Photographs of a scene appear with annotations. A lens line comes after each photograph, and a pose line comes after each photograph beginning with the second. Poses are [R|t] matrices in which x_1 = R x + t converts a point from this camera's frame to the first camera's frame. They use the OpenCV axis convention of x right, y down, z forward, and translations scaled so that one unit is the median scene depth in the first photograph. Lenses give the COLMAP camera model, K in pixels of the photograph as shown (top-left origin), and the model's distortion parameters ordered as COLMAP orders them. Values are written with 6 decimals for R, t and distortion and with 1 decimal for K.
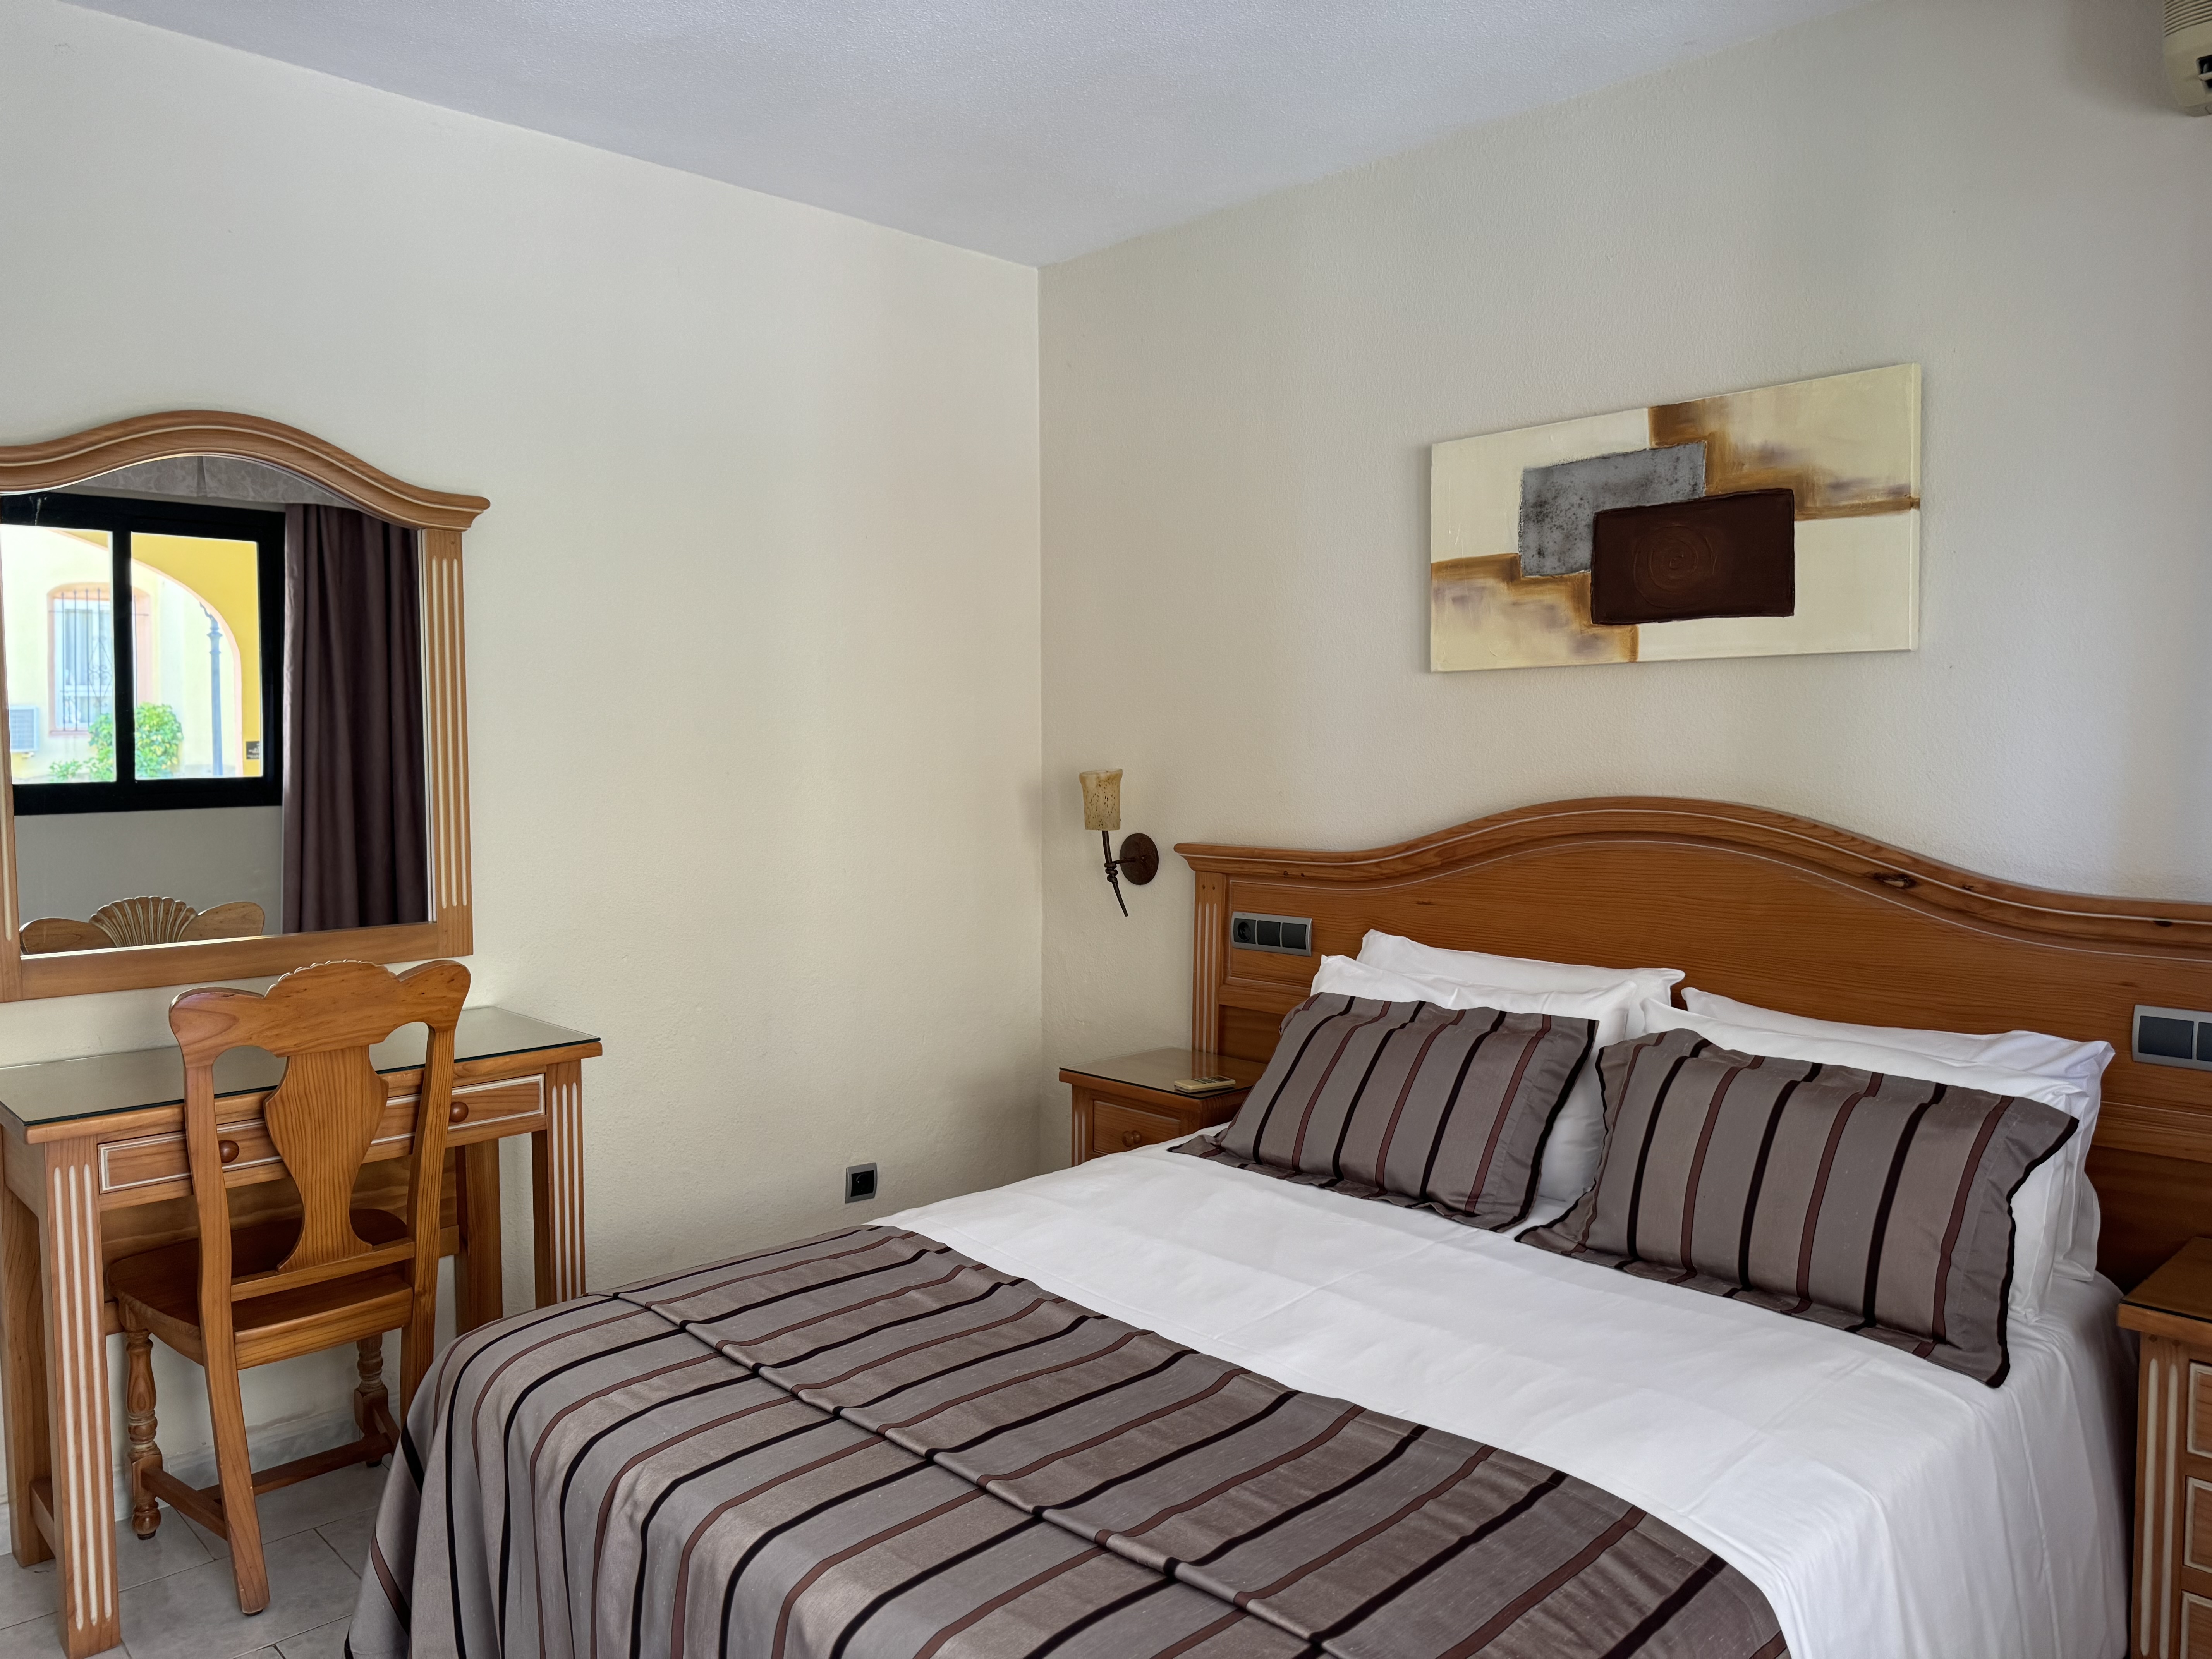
lens RADIAL K [[1527.7, 0, 1102.5], [0, 1527.7, 830.9], [0, 0, 1]] dist [0.041684, -0.035699]
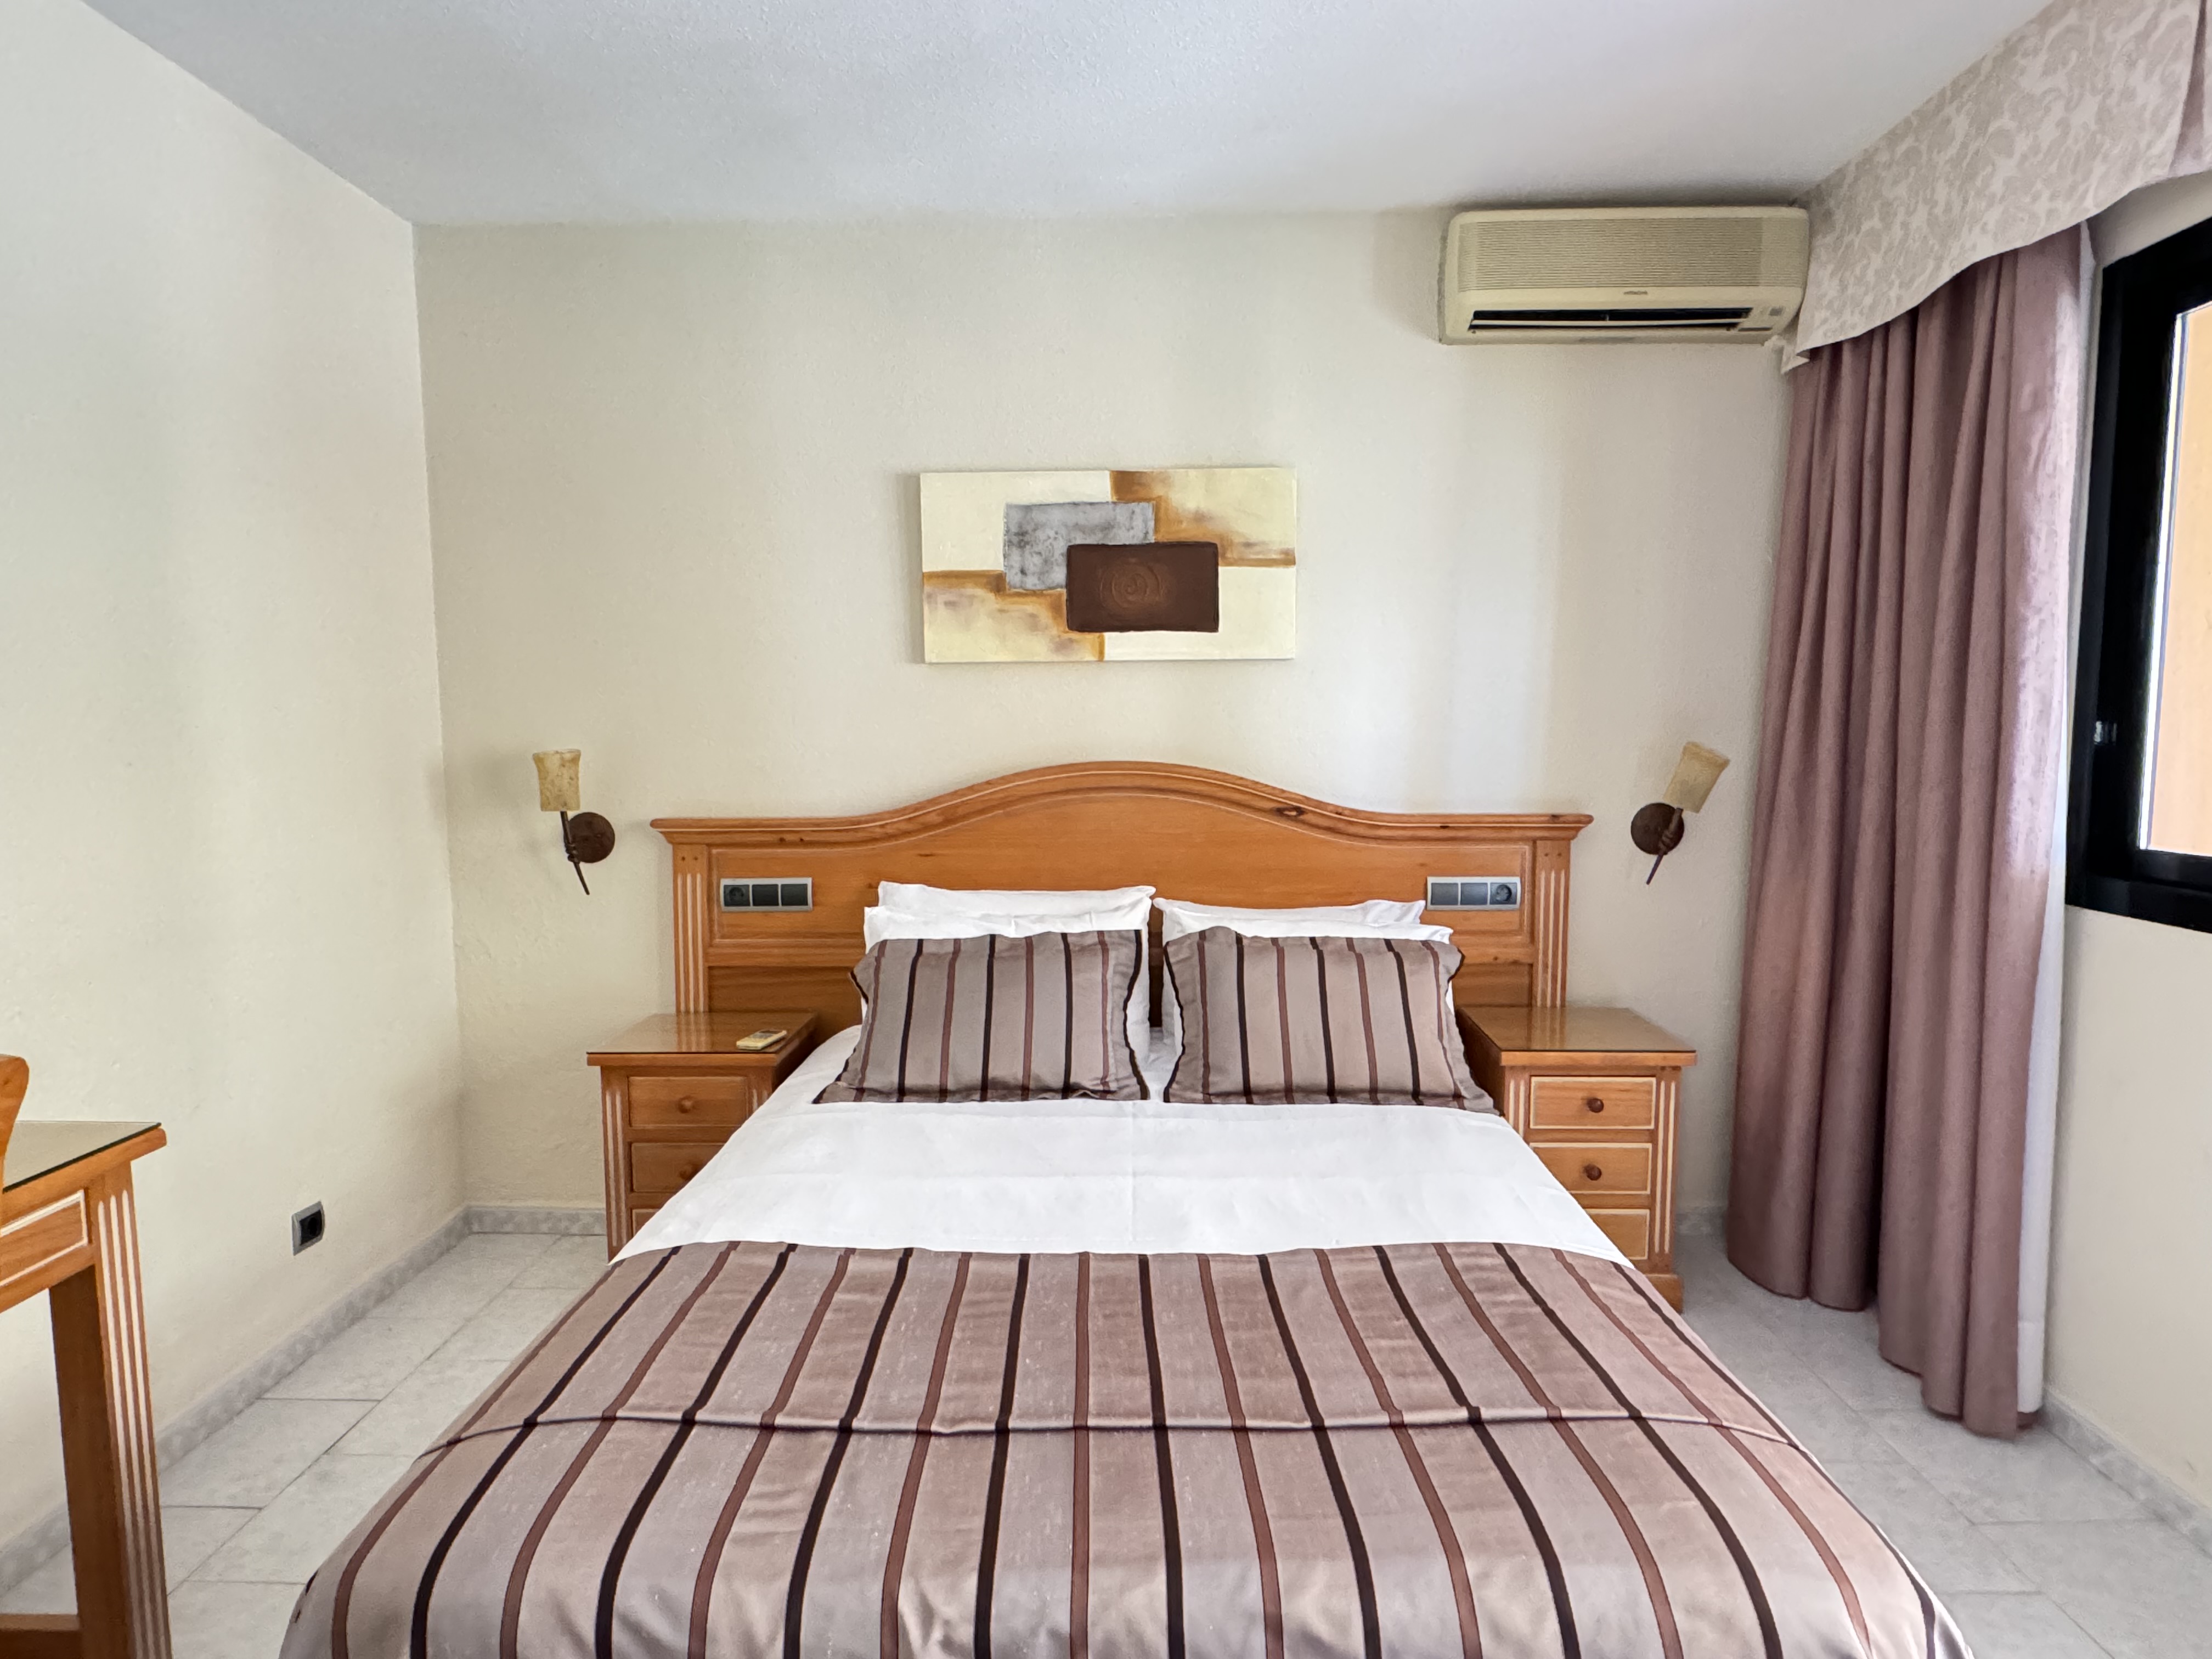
lens RADIAL K [[1169.1, 0, 1111.3], [0, 1169.1, 819.7], [0, 0, 1]] dist [-0.001133, -0.004519]
pose [[0.718982, -0.060873, 0.692358, -0.370840], [0.045740, 0.998142, 0.040259, -0.012844], [-0.693522, 0.002723, 0.720430, 0.269974]]
